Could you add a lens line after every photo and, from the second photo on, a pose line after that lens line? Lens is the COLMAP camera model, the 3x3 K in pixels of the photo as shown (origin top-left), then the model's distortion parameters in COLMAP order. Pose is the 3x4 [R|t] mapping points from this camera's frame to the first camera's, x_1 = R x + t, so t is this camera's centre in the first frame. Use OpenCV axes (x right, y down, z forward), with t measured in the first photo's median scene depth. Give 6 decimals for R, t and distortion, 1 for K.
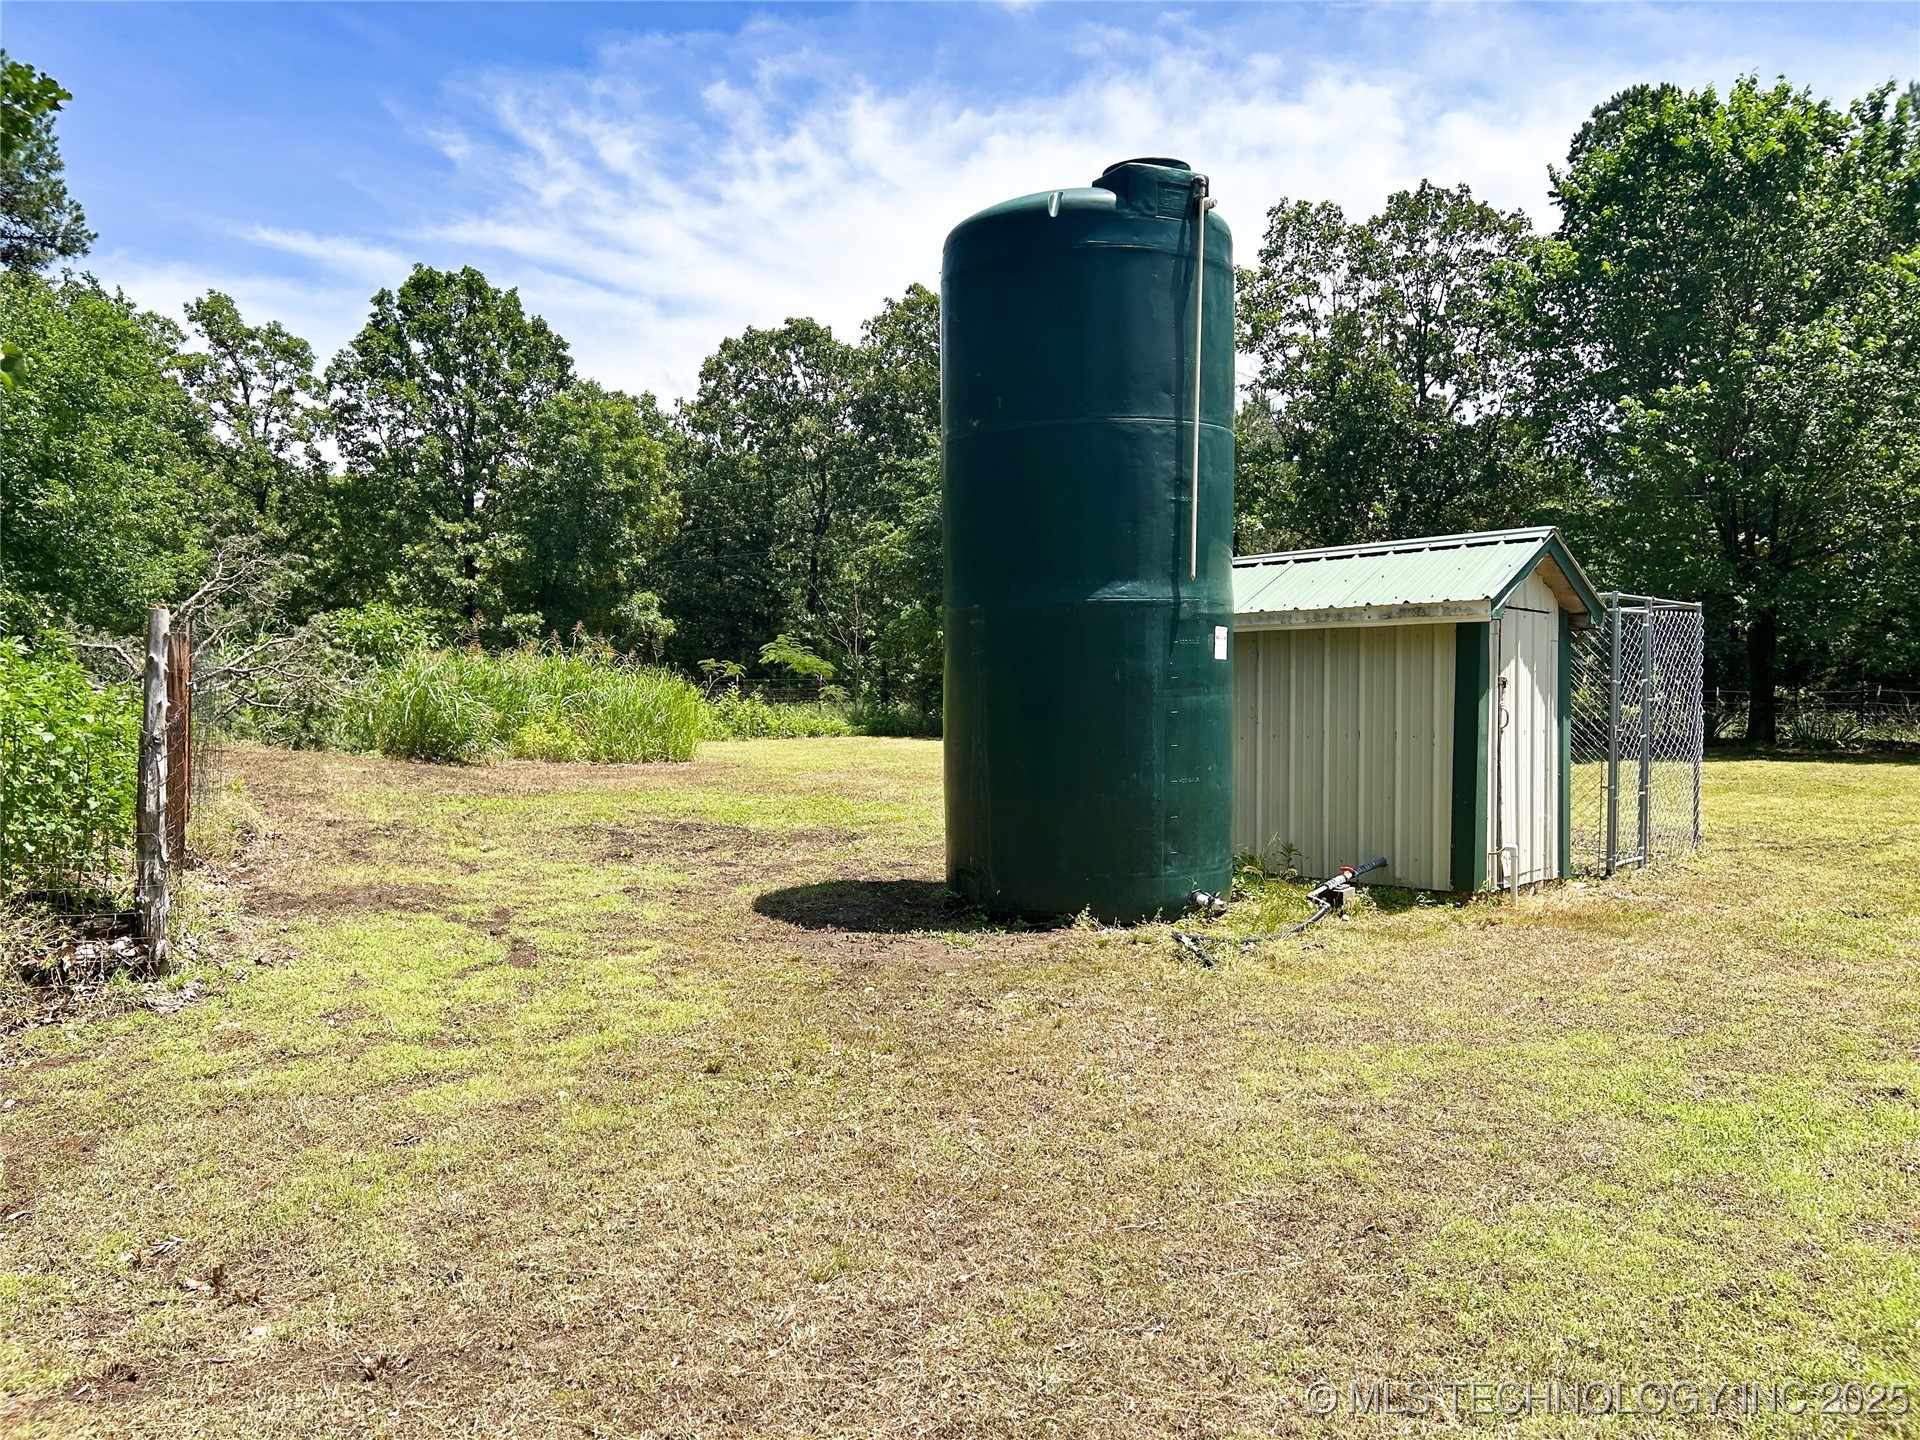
lens RADIAL K [[1443.3, 0, 965.4], [0, 1443.3, 736.5], [0, 0, 1]] dist [0.059891, -0.082254]
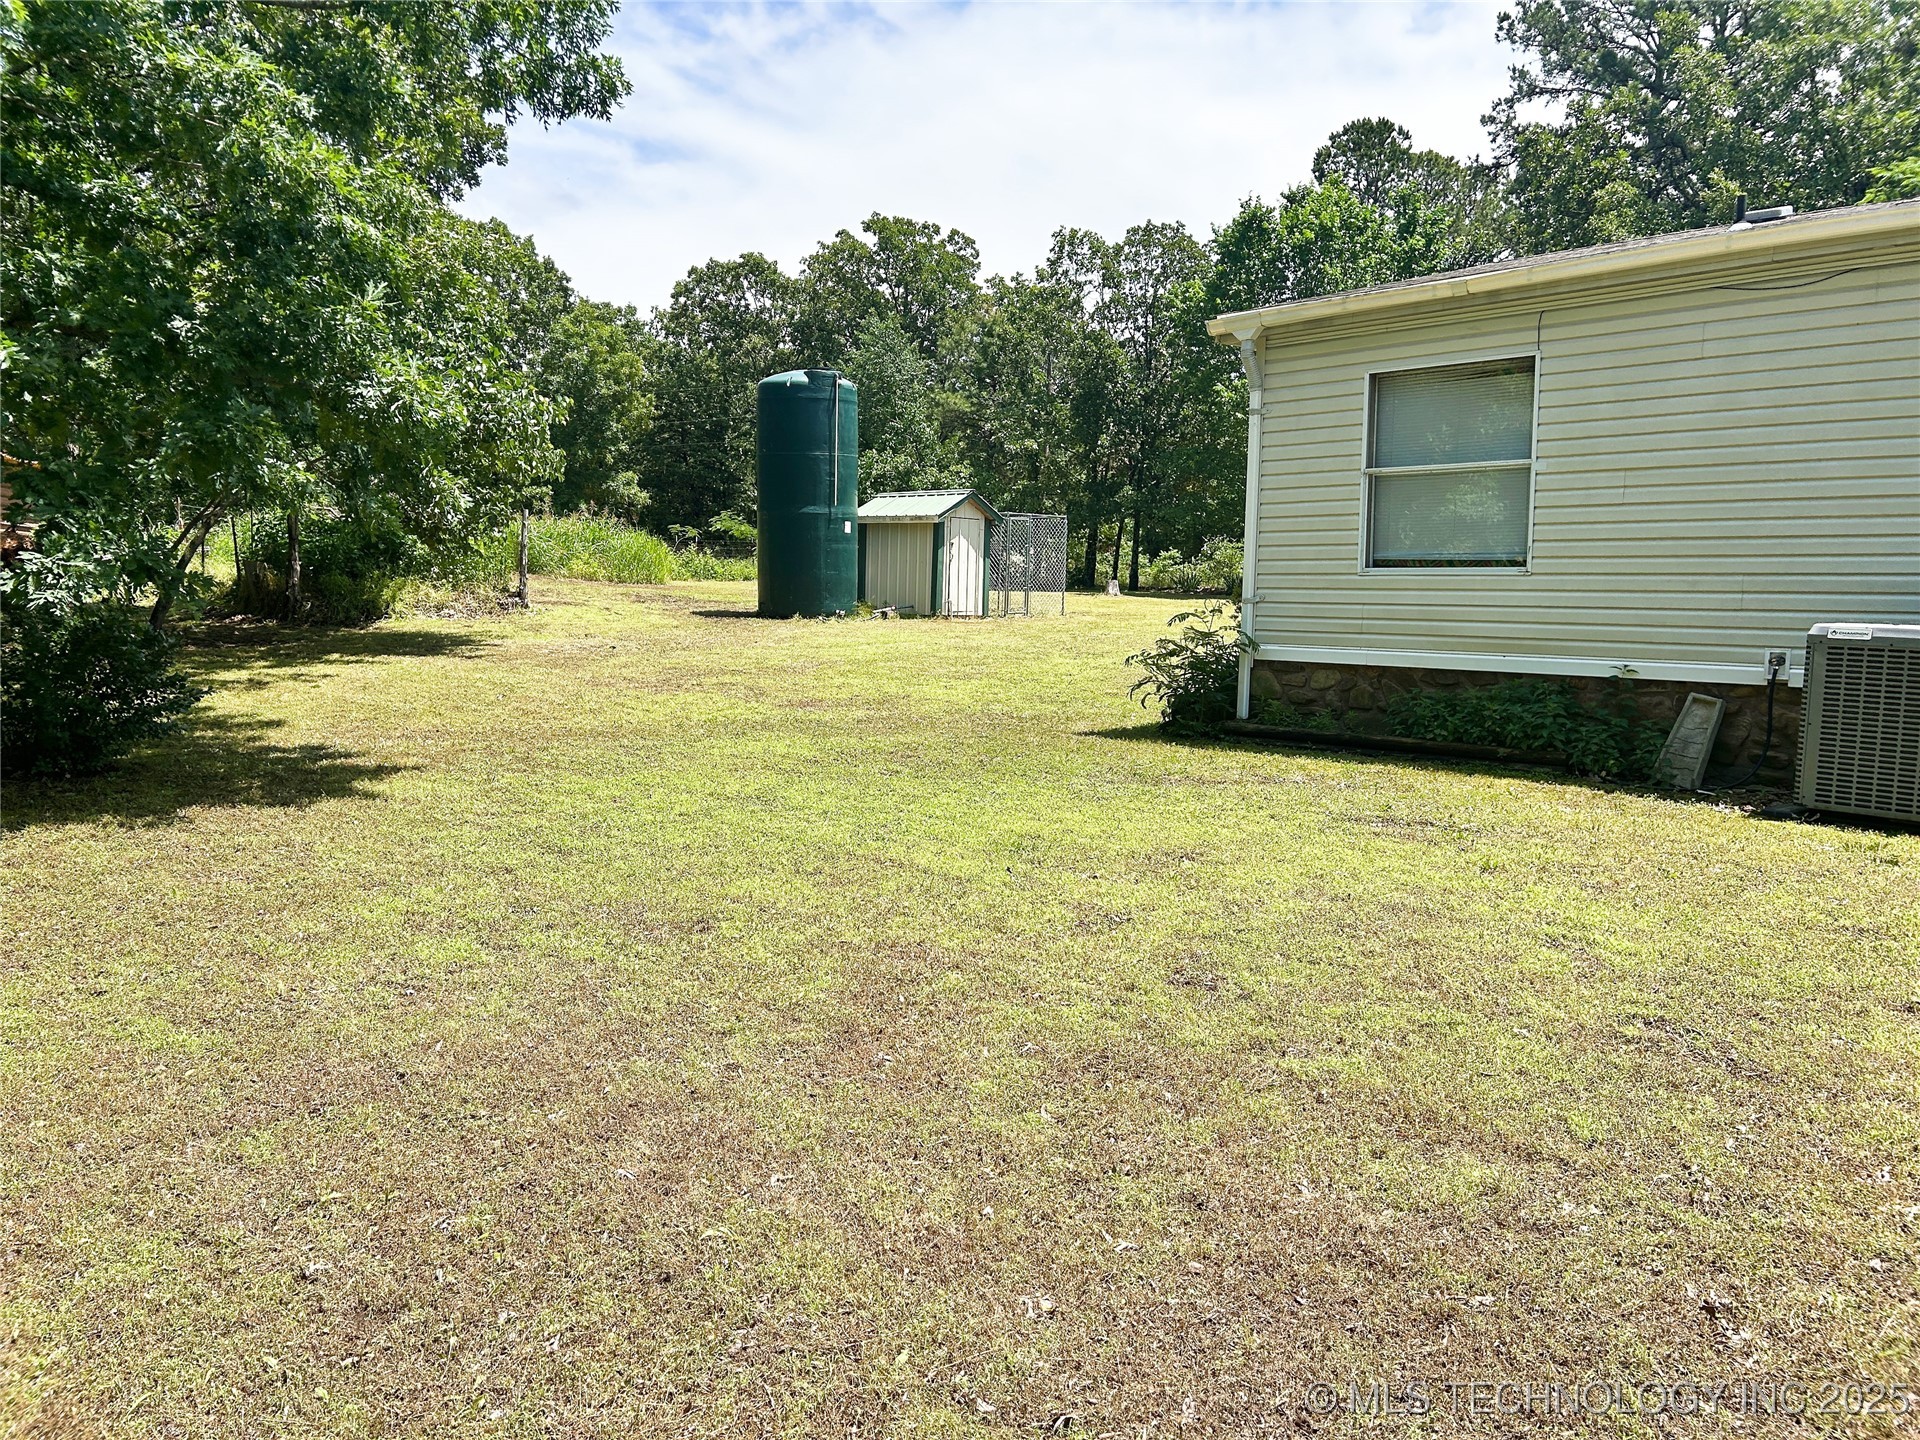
lens RADIAL K [[1443.3, 0, 944.8], [0, 1443.3, 699.8], [0, 0, 1]] dist [0.059891, -0.082254]
pose [[0.999680, 0.023481, 0.009383, 0.058074], [-0.024034, 0.997659, 0.064027, 0.015445], [-0.007857, -0.064232, 0.997904, -0.323321]]
